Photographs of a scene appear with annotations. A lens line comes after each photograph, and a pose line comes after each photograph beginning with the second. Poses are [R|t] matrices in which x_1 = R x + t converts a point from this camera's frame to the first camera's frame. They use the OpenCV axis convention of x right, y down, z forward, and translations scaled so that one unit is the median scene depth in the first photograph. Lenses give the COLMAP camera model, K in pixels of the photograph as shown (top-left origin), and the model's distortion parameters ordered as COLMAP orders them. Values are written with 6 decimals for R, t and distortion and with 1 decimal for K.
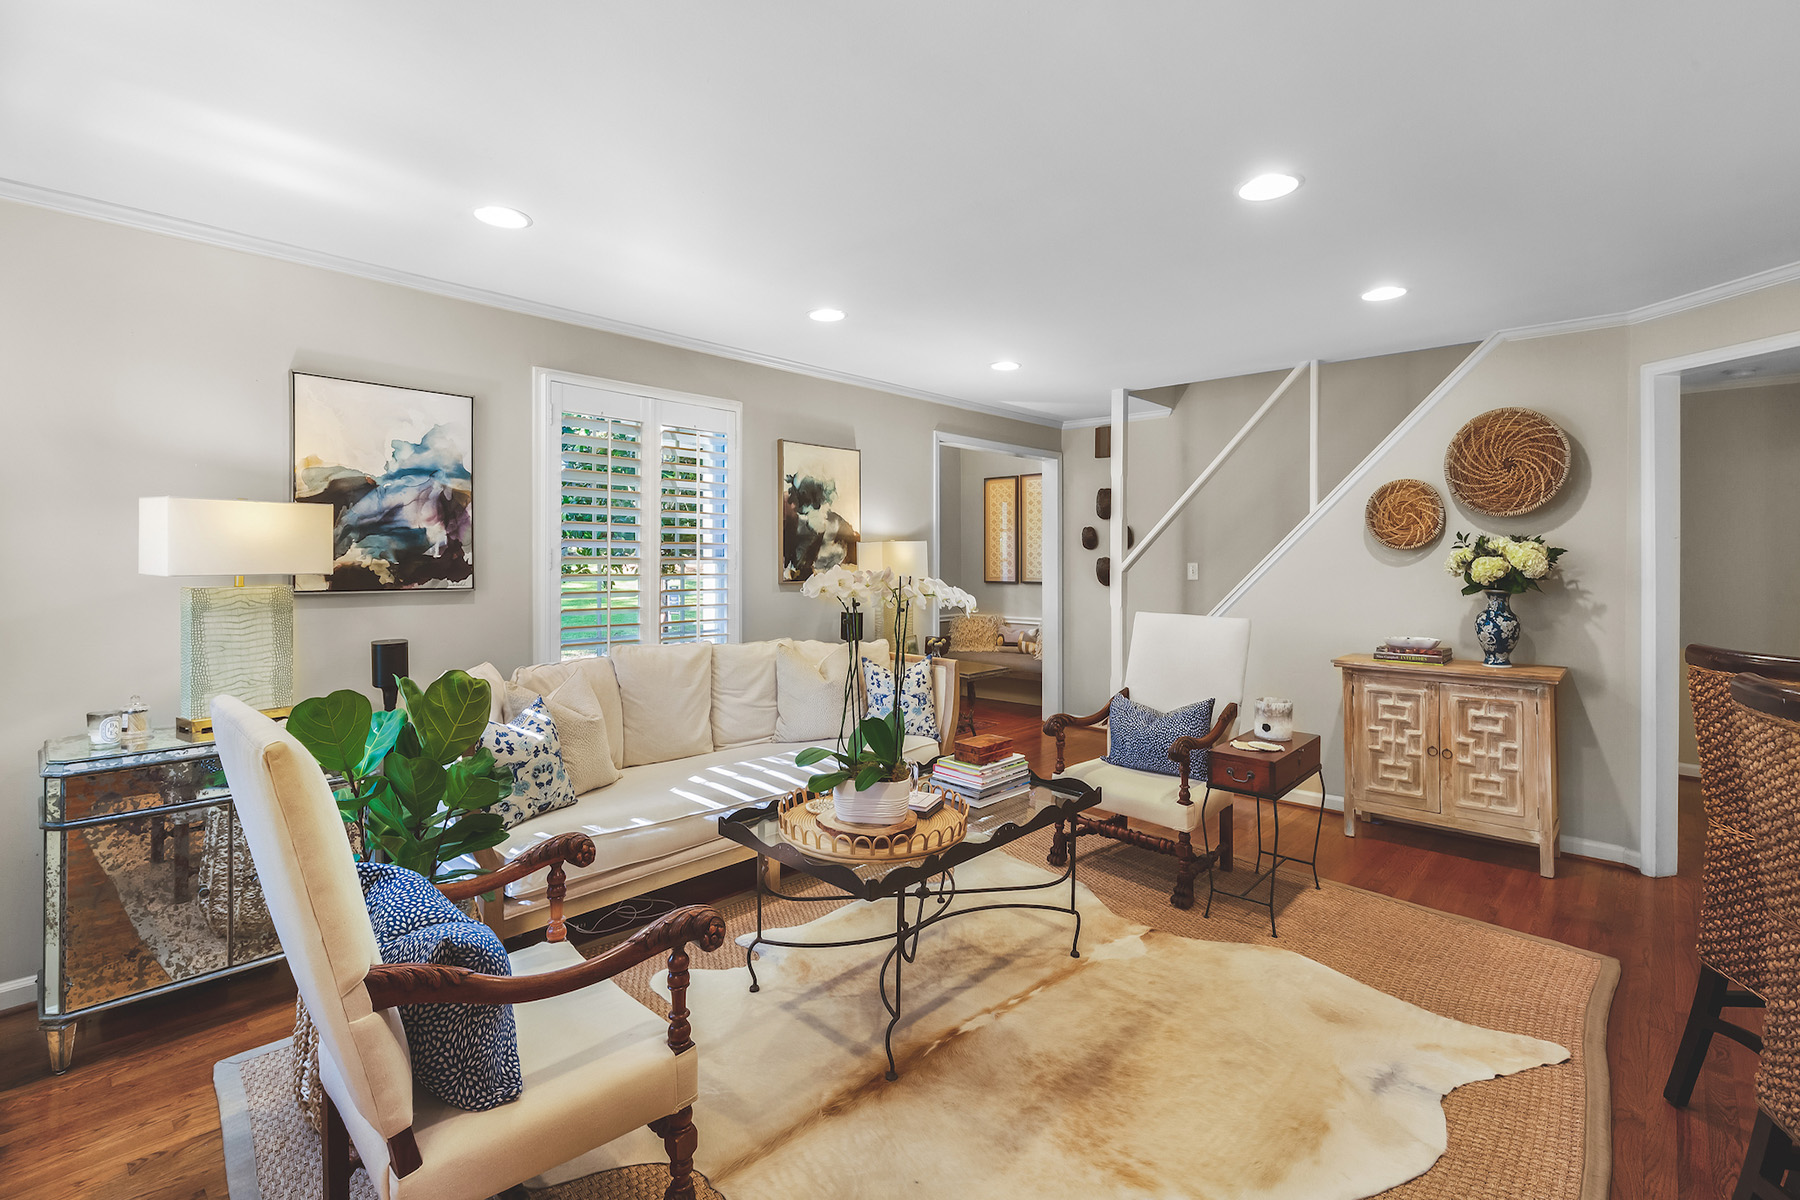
lens RADIAL K [[848.0, 0, 927.4], [0, 848.0, 566.8], [0, 0, 1]] dist [-0.000560, 0.001218]
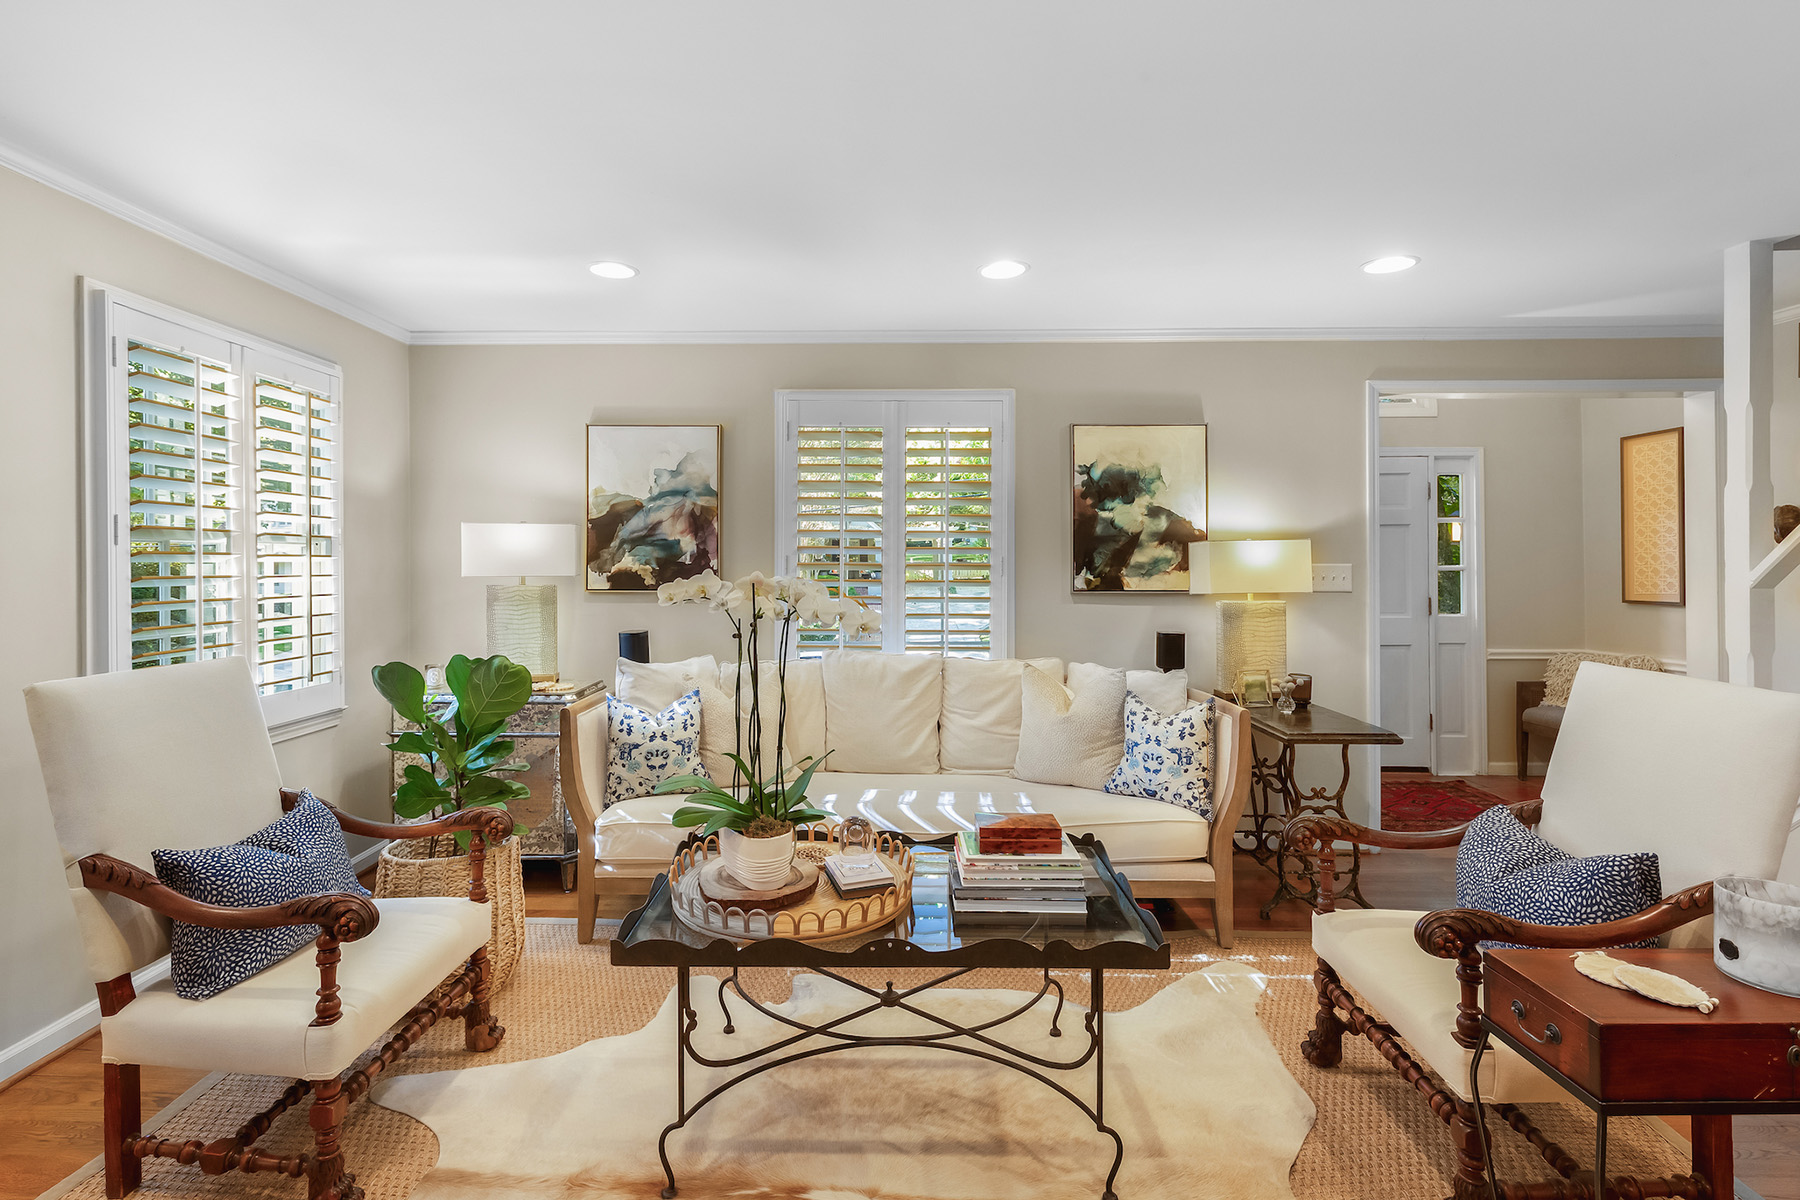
lens RADIAL K [[848.0, 0, 850.4], [0, 848.0, 560.6], [0, 0, 1]] dist [-0.000560, 0.001218]
pose [[0.643365, -0.007101, -0.765527, 0.404688], [-0.005950, 0.999880, -0.014276, 0.000141], [0.765537, 0.013739, 0.643245, 0.343294]]
